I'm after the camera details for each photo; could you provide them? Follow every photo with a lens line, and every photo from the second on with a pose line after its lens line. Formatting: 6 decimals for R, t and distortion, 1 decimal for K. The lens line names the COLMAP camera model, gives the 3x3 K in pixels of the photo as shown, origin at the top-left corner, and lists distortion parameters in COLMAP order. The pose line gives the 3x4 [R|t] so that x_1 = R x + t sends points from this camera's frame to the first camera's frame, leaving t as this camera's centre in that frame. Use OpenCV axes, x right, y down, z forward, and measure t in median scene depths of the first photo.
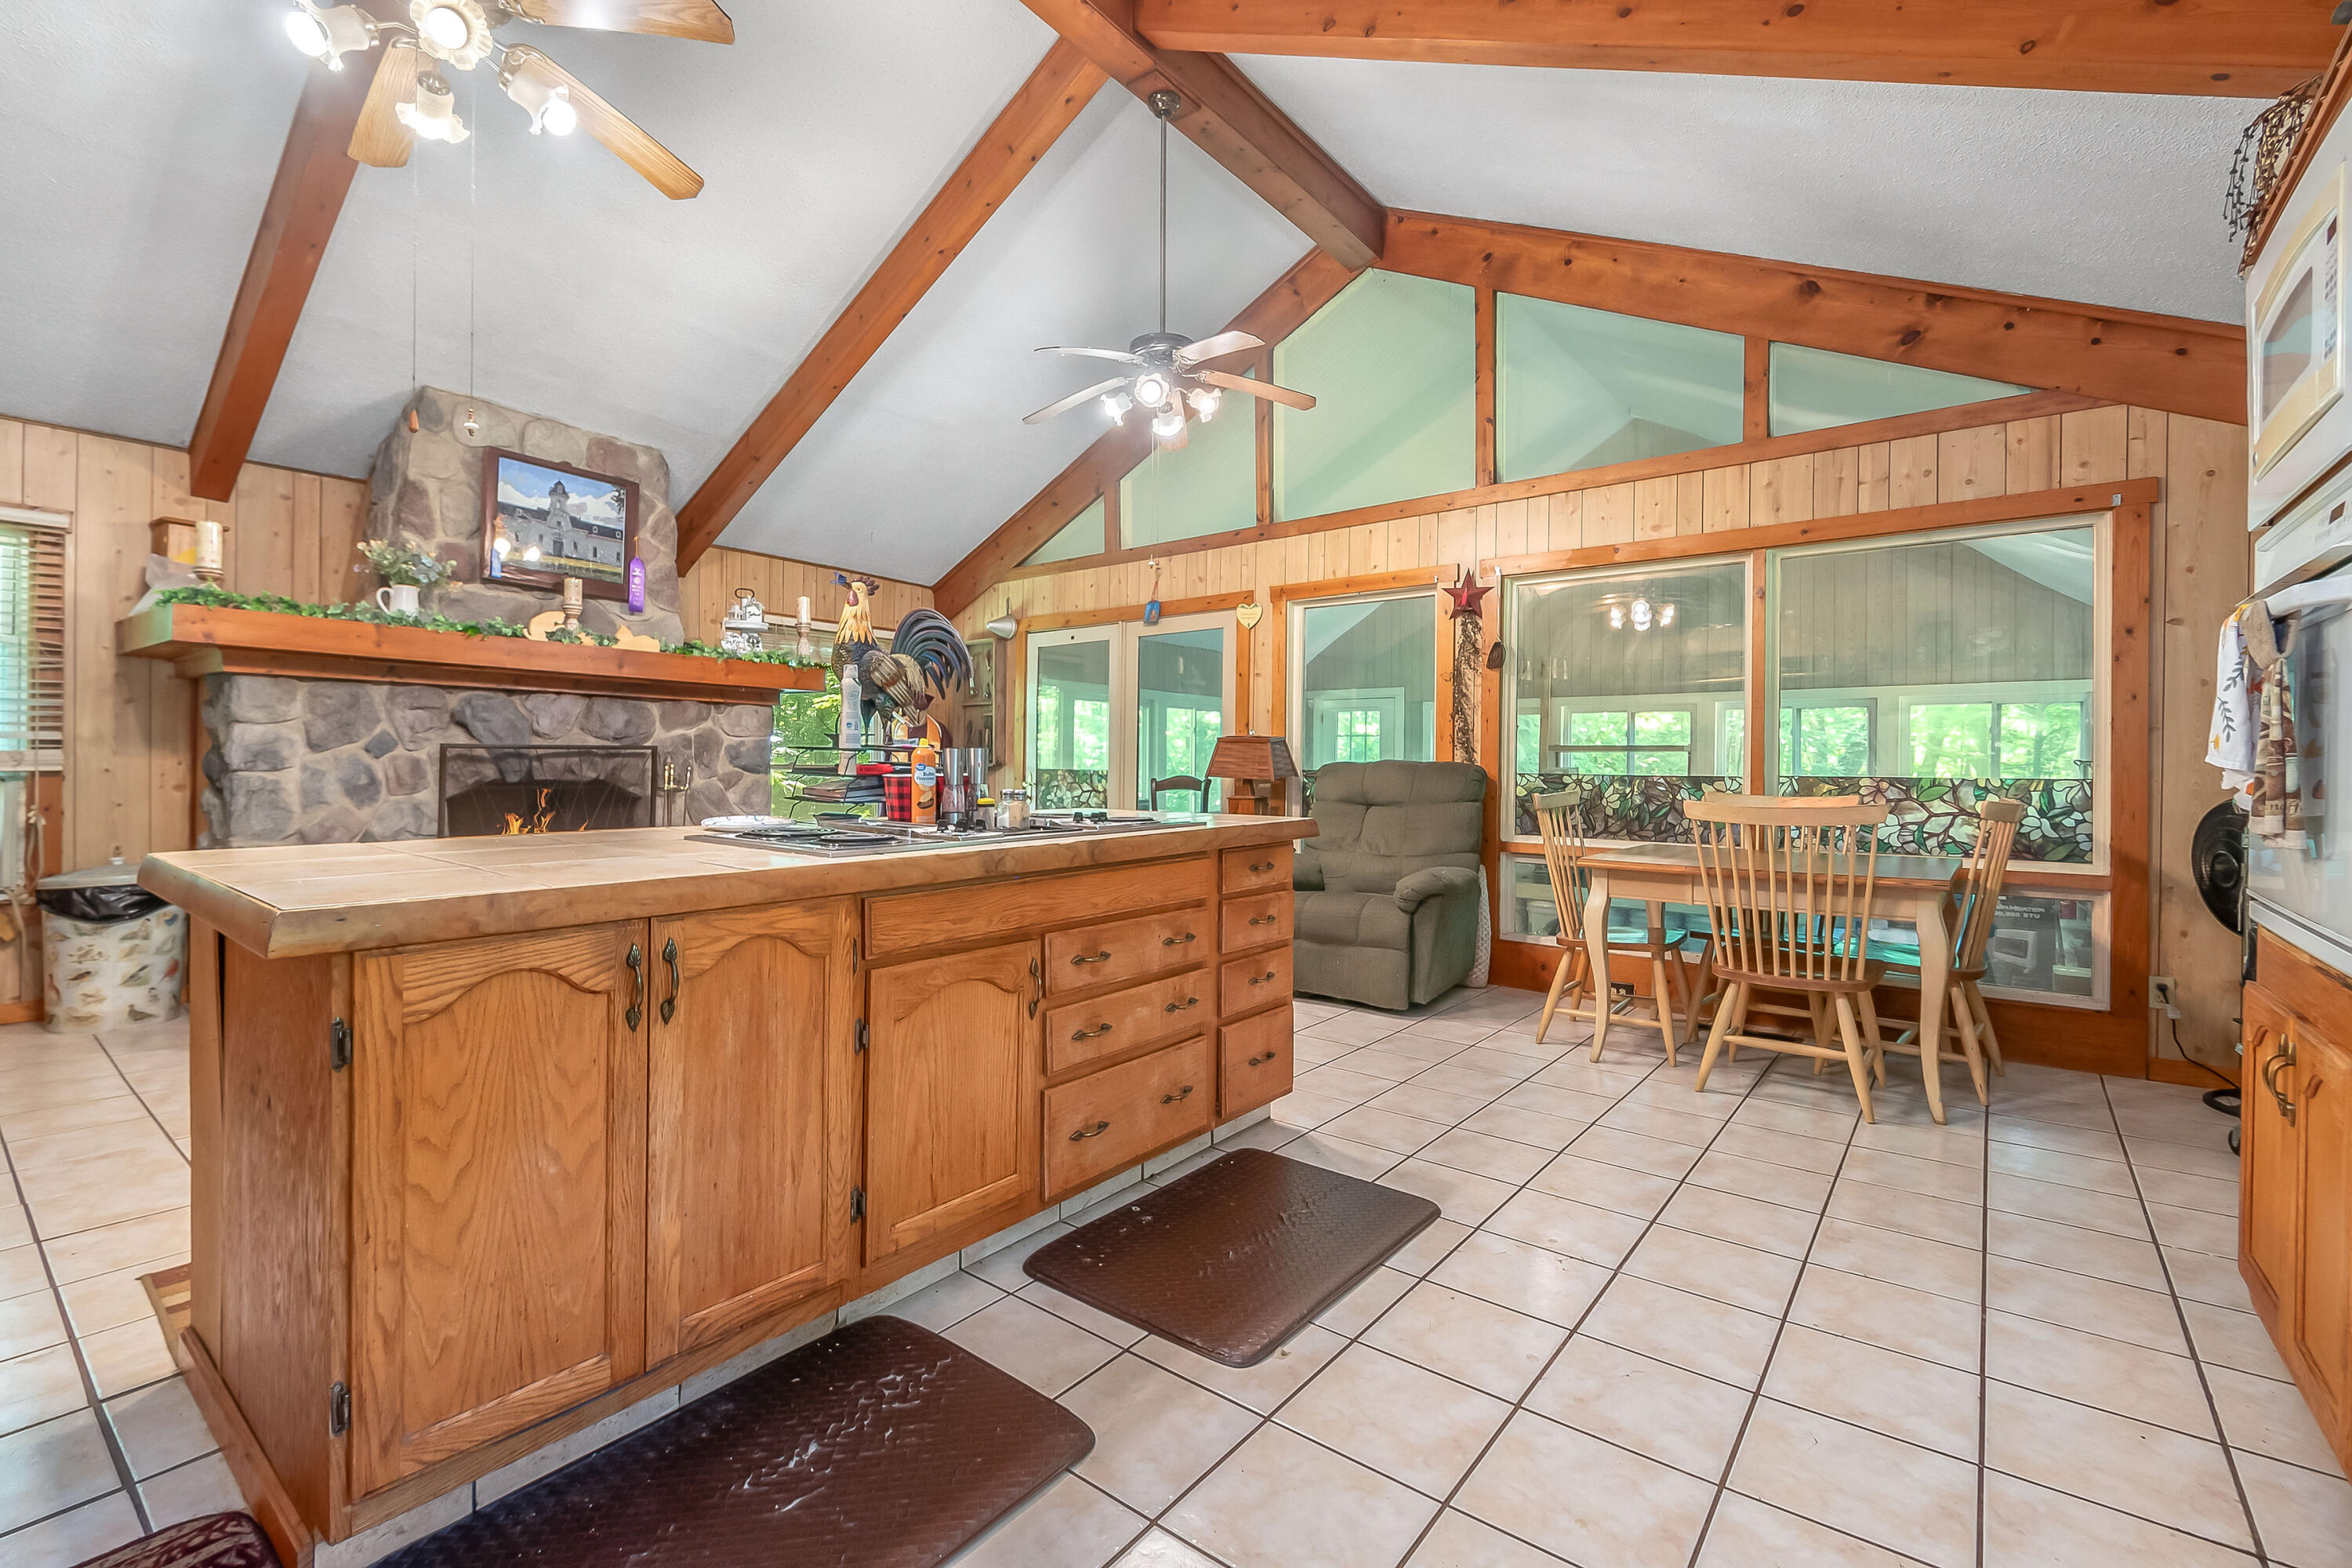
lens RADIAL K [[1053.3, 0, 1119.3], [0, 1053.3, 774.1], [0, 0, 1]] dist [0.000849, 0.000004]
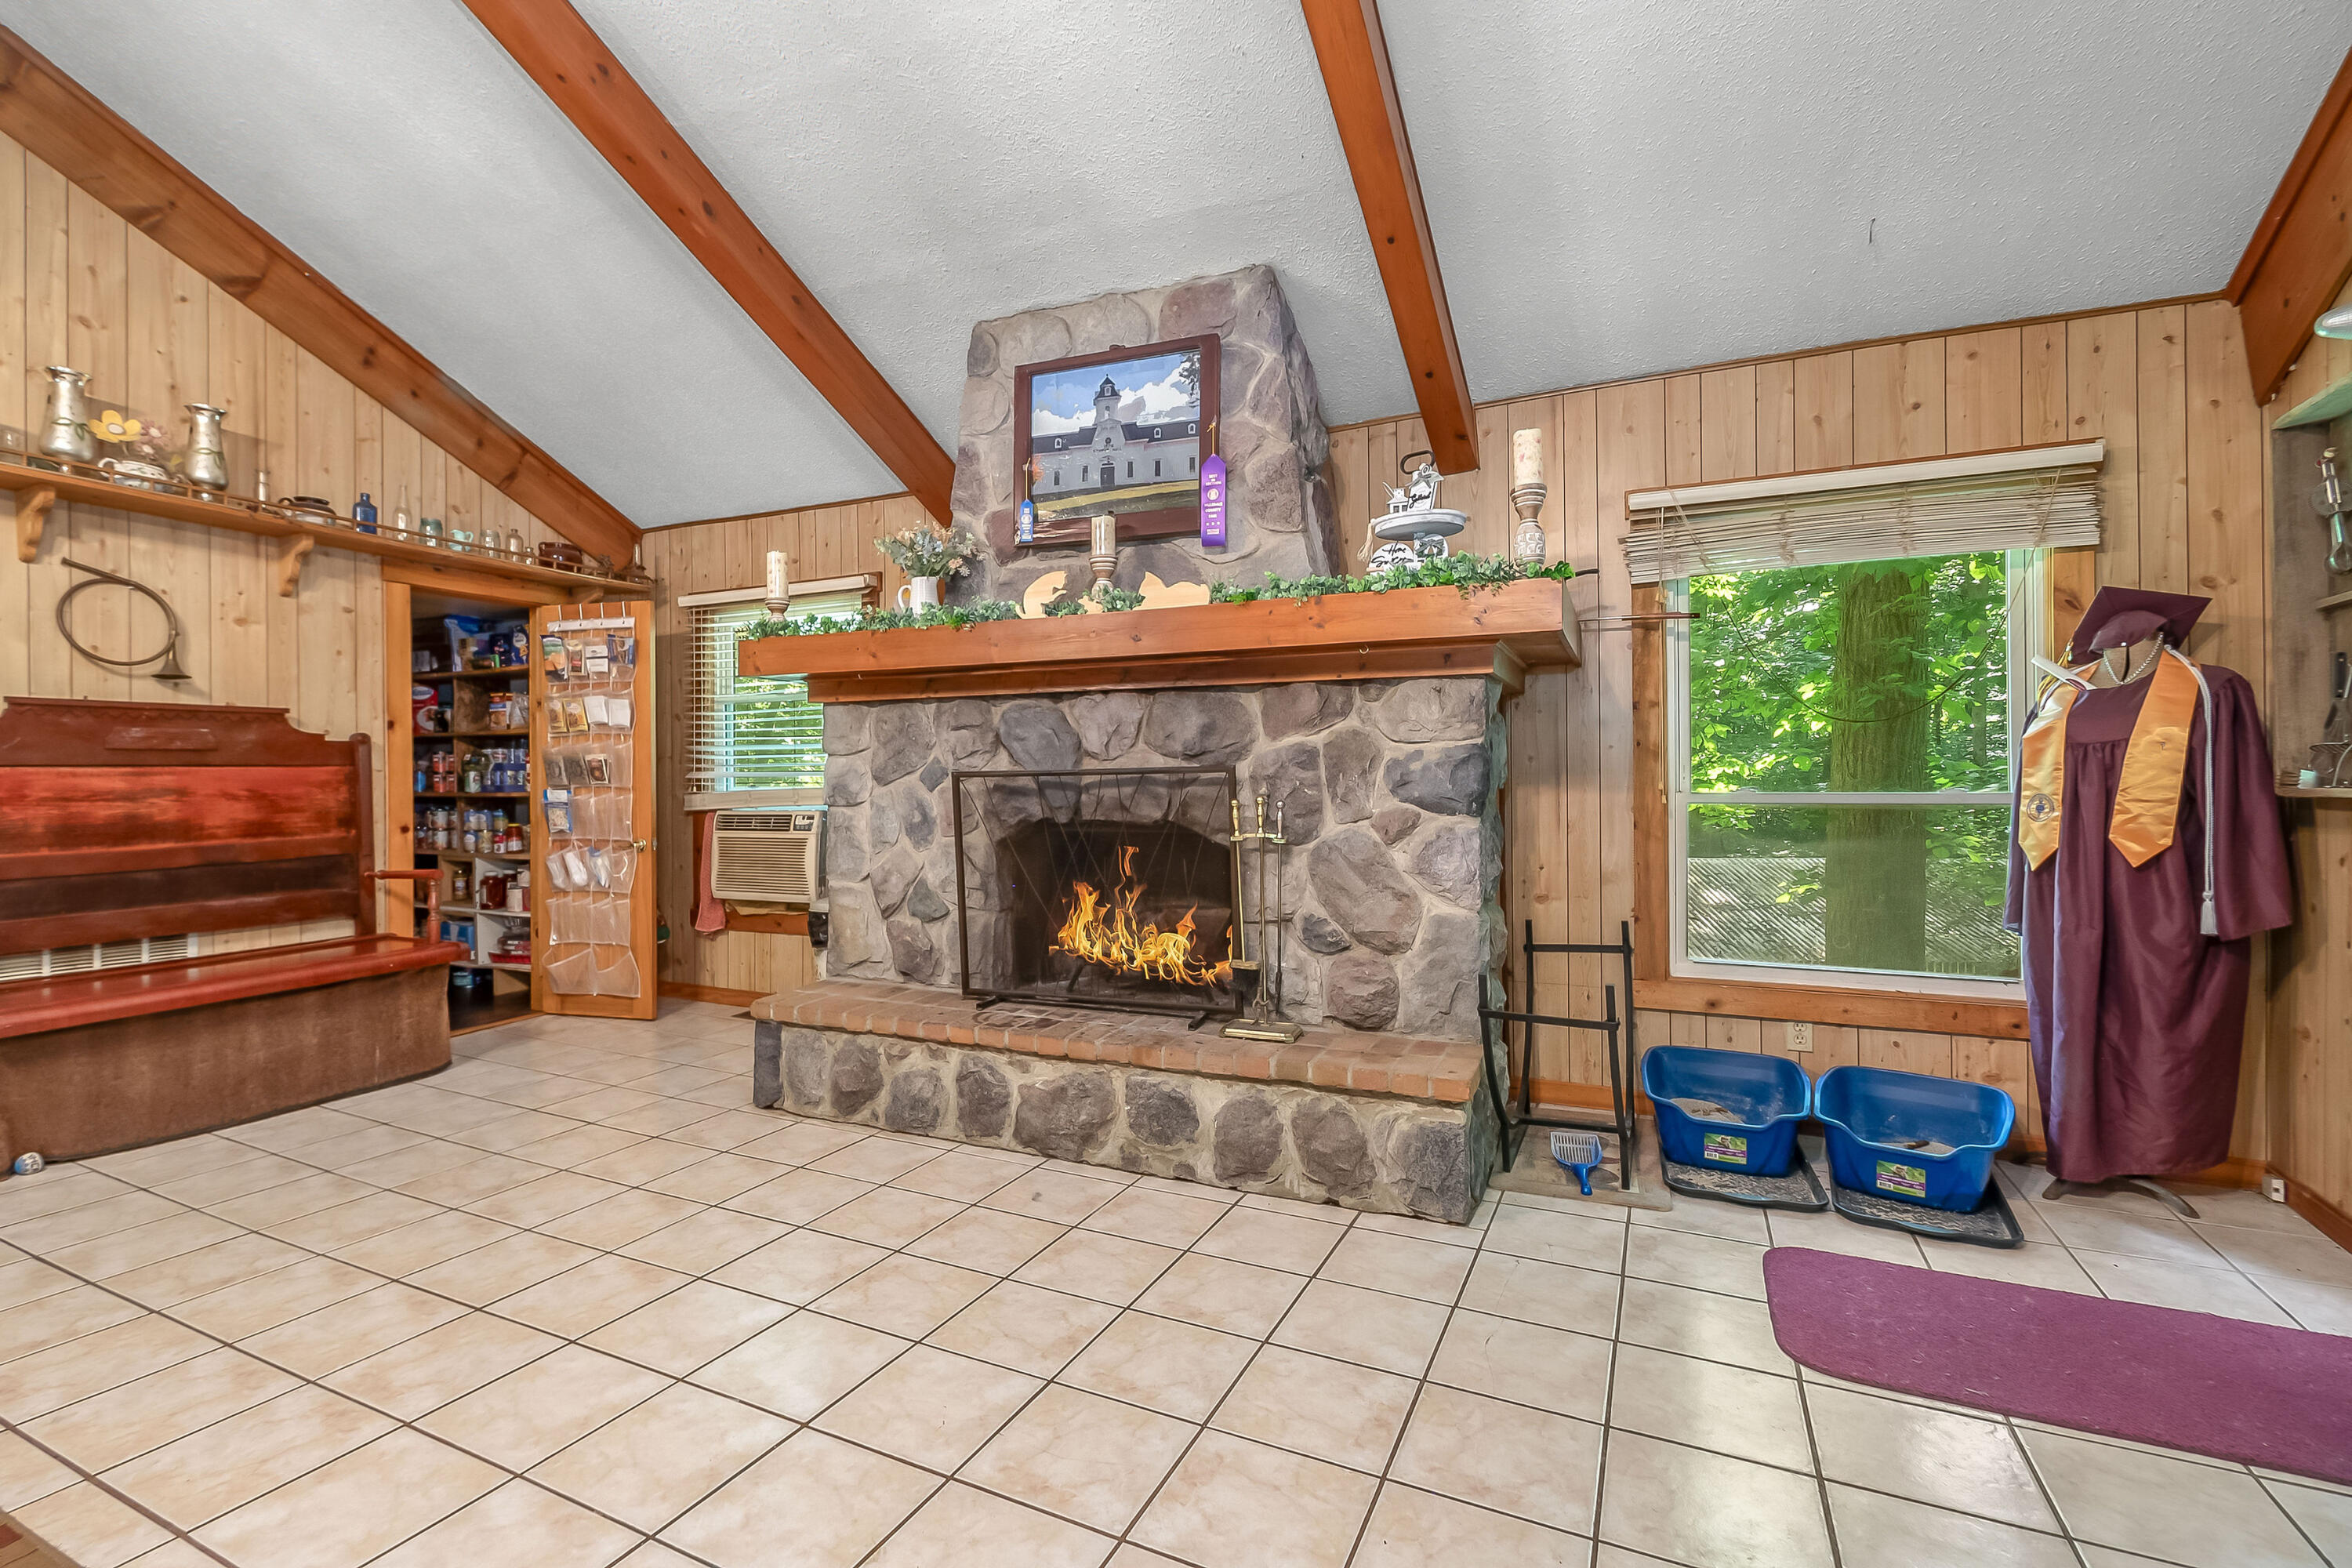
lens RADIAL K [[1053.3, 0, 1119.3], [0, 1053.3, 774.1], [0, 0, 1]] dist [0.000849, 0.000004]
pose [[0.217777, -0.018404, -0.975825, 0.125227], [-0.002577, 0.999808, -0.019431, -0.011402], [0.975995, 0.006747, 0.217688, 0.865903]]
